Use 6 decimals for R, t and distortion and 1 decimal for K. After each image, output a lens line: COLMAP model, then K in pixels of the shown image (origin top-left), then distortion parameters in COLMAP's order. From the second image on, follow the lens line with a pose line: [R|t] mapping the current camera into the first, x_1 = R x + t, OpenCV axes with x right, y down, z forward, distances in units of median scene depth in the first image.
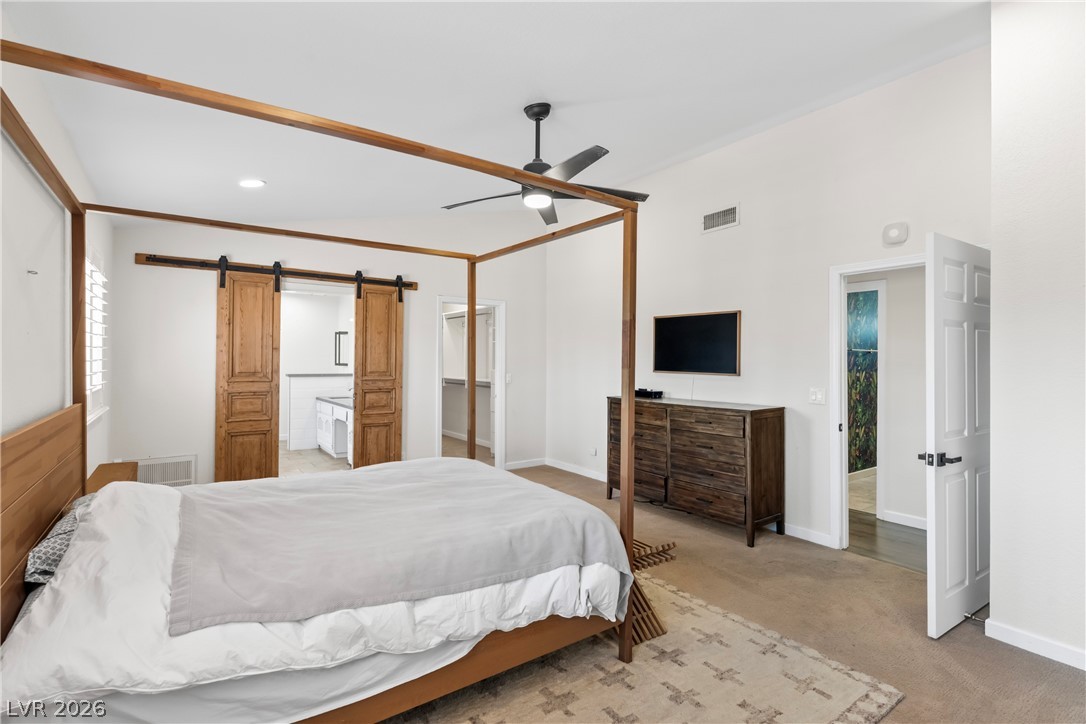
lens RADIAL K [[514.7, 0, 538.9], [0, 514.7, 363.2], [0, 0, 1]] dist [0.004726, 0.002087]
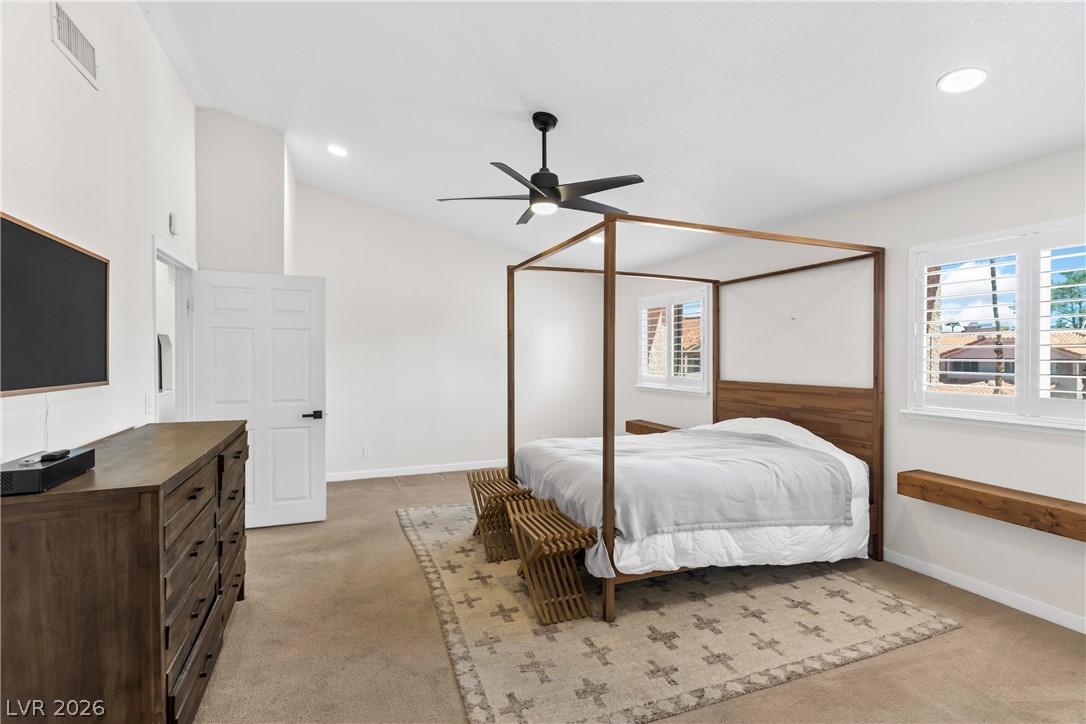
lens RADIAL K [[514.7, 0, 539.0], [0, 514.7, 363.5], [0, 0, 1]] dist [0.004726, 0.002087]
pose [[-0.975620, -0.011406, 0.219168, -0.150122], [-0.005258, 0.999577, 0.028617, -0.014013], [-0.219402, 0.026767, -0.975267, 1.340905]]
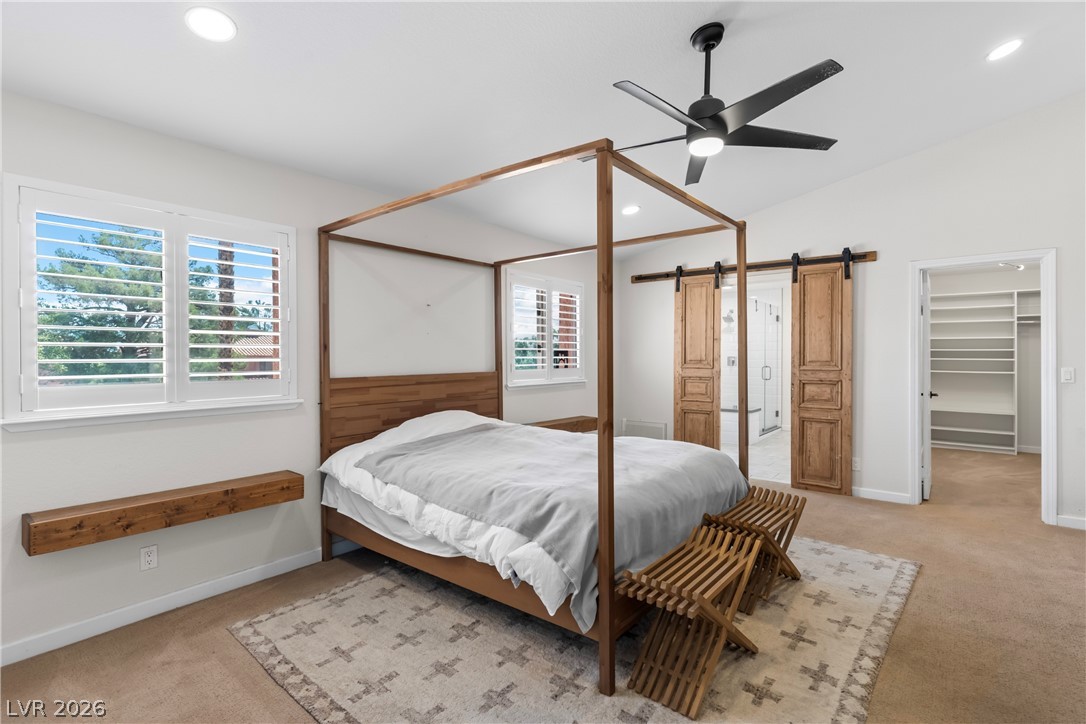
lens RADIAL K [[514.7, 0, 547.5], [0, 514.7, 362.5], [0, 0, 1]] dist [0.004726, 0.002087]
pose [[0.286658, 0.004014, -0.958024, 0.472668], [-0.004889, 0.999984, 0.002727, 0.021444], [0.958020, 0.003903, 0.286674, 0.335654]]
